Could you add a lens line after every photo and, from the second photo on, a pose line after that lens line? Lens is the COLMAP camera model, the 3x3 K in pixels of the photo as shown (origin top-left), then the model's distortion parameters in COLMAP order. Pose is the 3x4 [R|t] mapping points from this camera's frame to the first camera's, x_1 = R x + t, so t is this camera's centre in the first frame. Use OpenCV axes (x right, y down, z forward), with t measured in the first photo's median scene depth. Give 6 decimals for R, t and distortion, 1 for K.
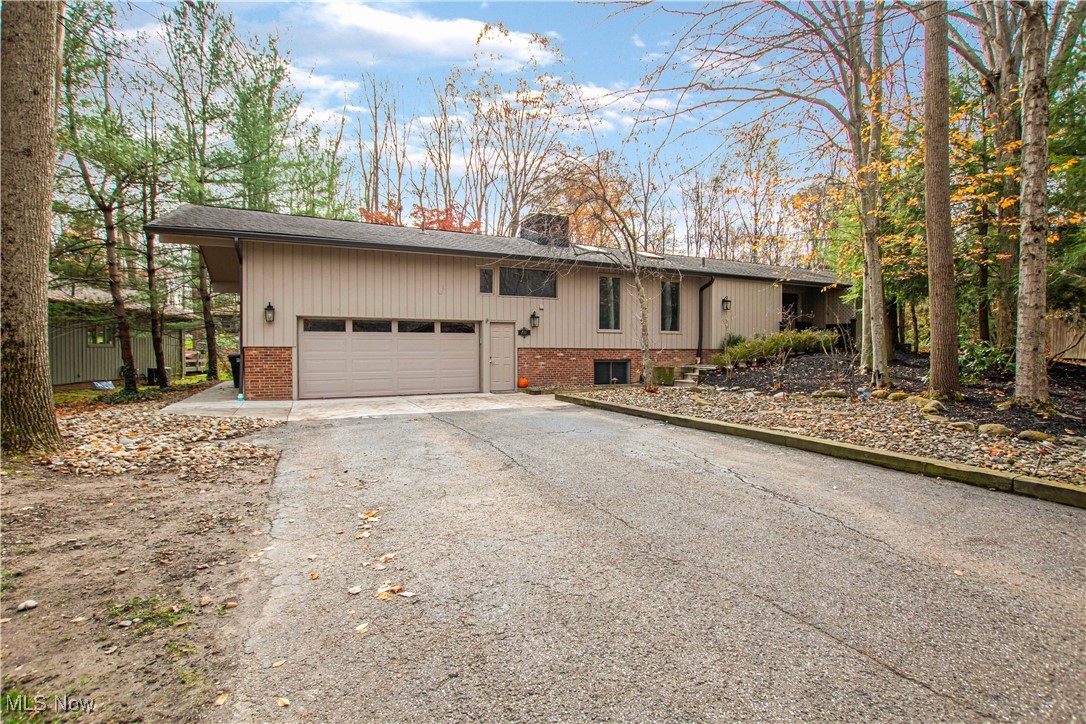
lens RADIAL K [[534.8, 0, 541.5], [0, 534.8, 360.2], [0, 0, 1]] dist [0.002855, 0.000790]
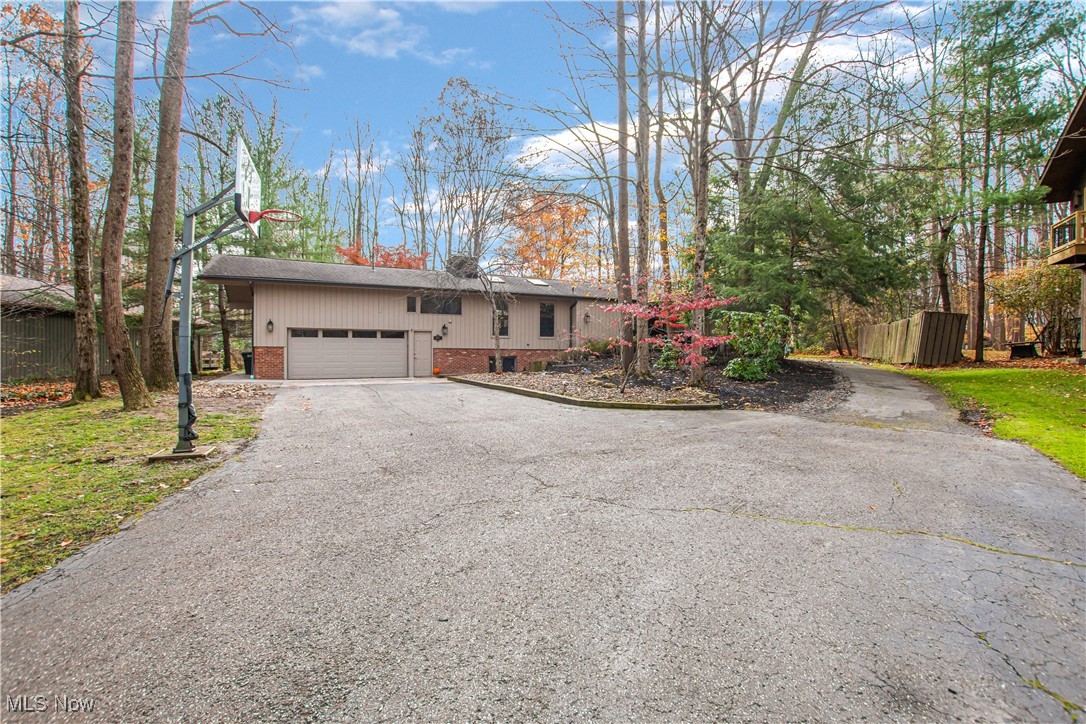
lens RADIAL K [[534.8, 0, 544.8], [0, 534.8, 359.4], [0, 0, 1]] dist [0.002855, 0.000790]
pose [[0.999959, 0.001750, 0.008879, 0.261945], [-0.001667, 0.999955, -0.009323, 0.023180], [-0.008895, 0.009308, 0.999917, -0.530709]]
